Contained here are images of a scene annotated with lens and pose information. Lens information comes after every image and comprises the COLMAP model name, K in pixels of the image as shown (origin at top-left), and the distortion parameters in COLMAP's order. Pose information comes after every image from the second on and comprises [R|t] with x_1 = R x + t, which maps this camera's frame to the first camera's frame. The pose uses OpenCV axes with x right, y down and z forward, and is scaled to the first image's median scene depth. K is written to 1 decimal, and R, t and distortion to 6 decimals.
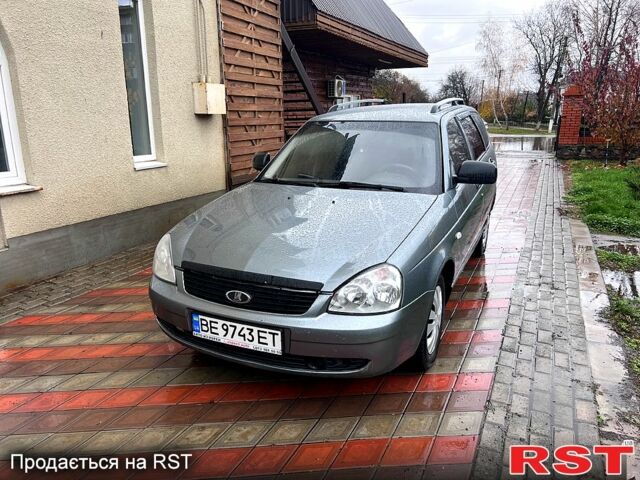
lens RADIAL K [[478.7, 0, 323.0], [0, 478.7, 242.8], [0, 0, 1]] dist [0.054444, -0.044510]
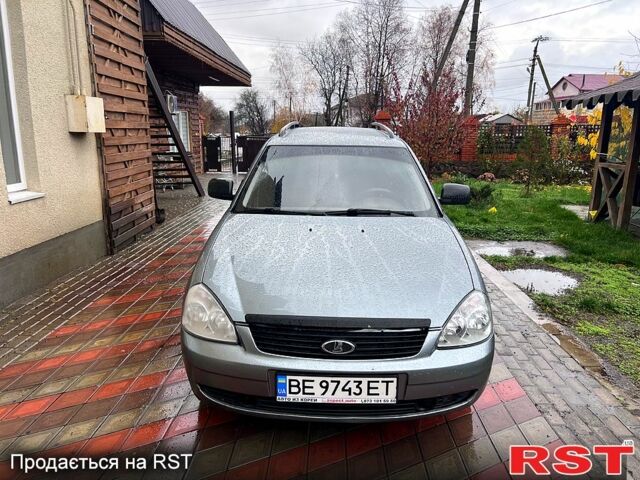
lens RADIAL K [[478.7, 0, 323.0], [0, 478.7, 242.8], [0, 0, 1]] dist [0.054444, -0.044510]
pose [[0.915918, -0.078209, 0.393671, -0.222779], [0.090774, 0.995782, -0.013368, -0.028987], [-0.390965, 0.047980, 0.919154, 0.078065]]
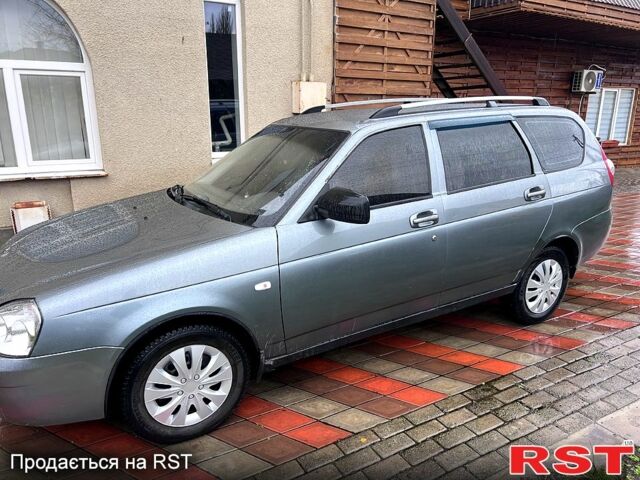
lens RADIAL K [[478.7, 0, 323.0], [0, 478.7, 242.8], [0, 0, 1]] dist [0.054444, -0.044510]
pose [[0.822313, 0.160002, -0.546078, 0.394235], [-0.156909, 0.986207, 0.052679, -0.069413], [0.546975, 0.042366, 0.836077, 0.229510]]
